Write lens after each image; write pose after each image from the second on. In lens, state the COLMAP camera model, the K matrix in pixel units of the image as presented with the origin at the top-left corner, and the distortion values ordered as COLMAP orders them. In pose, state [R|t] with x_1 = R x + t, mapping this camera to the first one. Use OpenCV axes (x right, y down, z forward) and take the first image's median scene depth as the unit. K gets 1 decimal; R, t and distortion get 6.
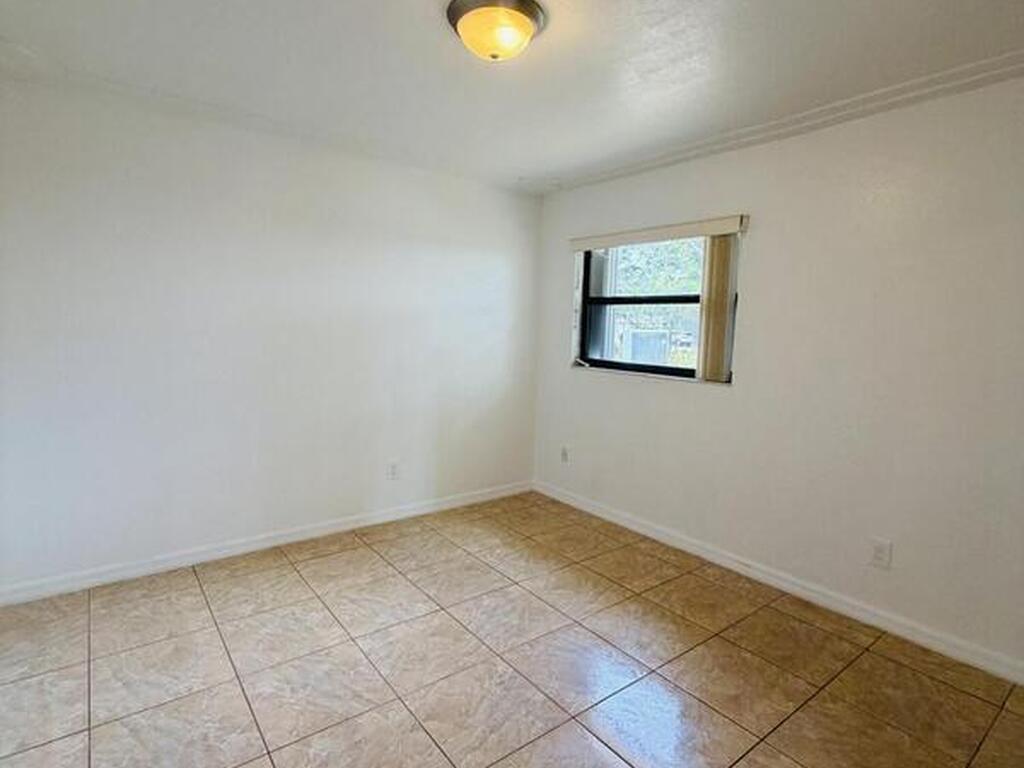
lens RADIAL K [[548.4, 0, 513.0], [0, 548.4, 382.0], [0, 0, 1]] dist [0.005255, -0.000138]
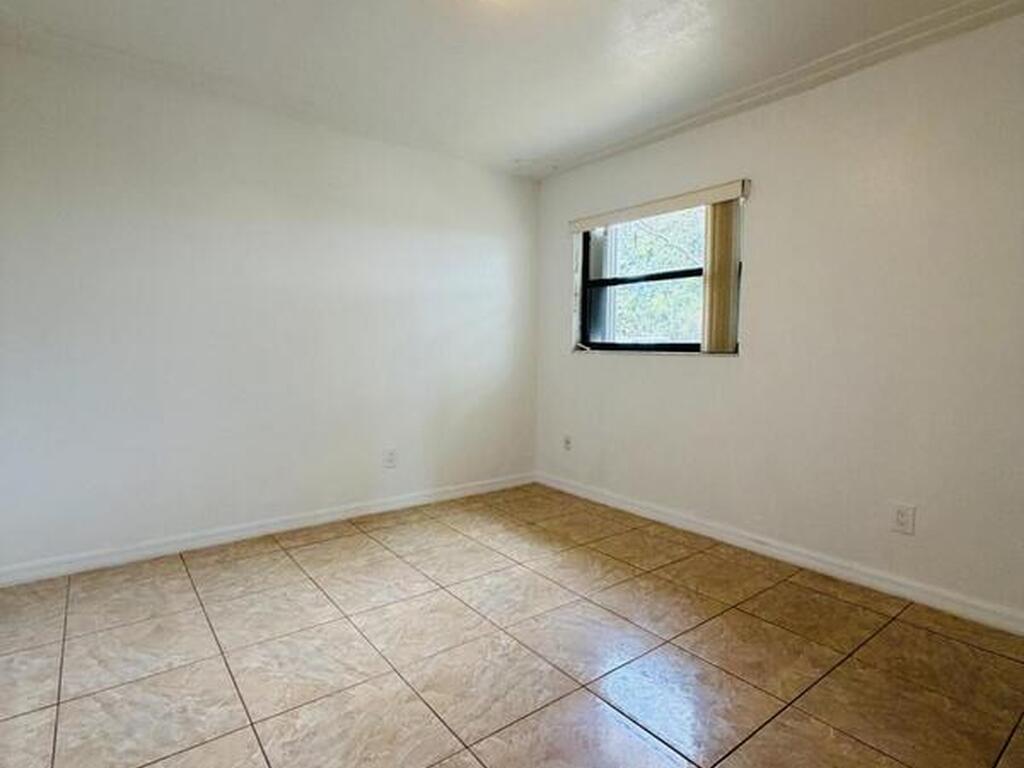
lens RADIAL K [[548.4, 0, 513.1], [0, 548.4, 381.9], [0, 0, 1]] dist [0.005255, -0.000138]
pose [[0.999823, -0.018766, -0.001157, 0.001557], [0.018705, 0.999017, -0.040178, 0.100870], [0.001910, 0.040149, 0.999192, 0.042243]]
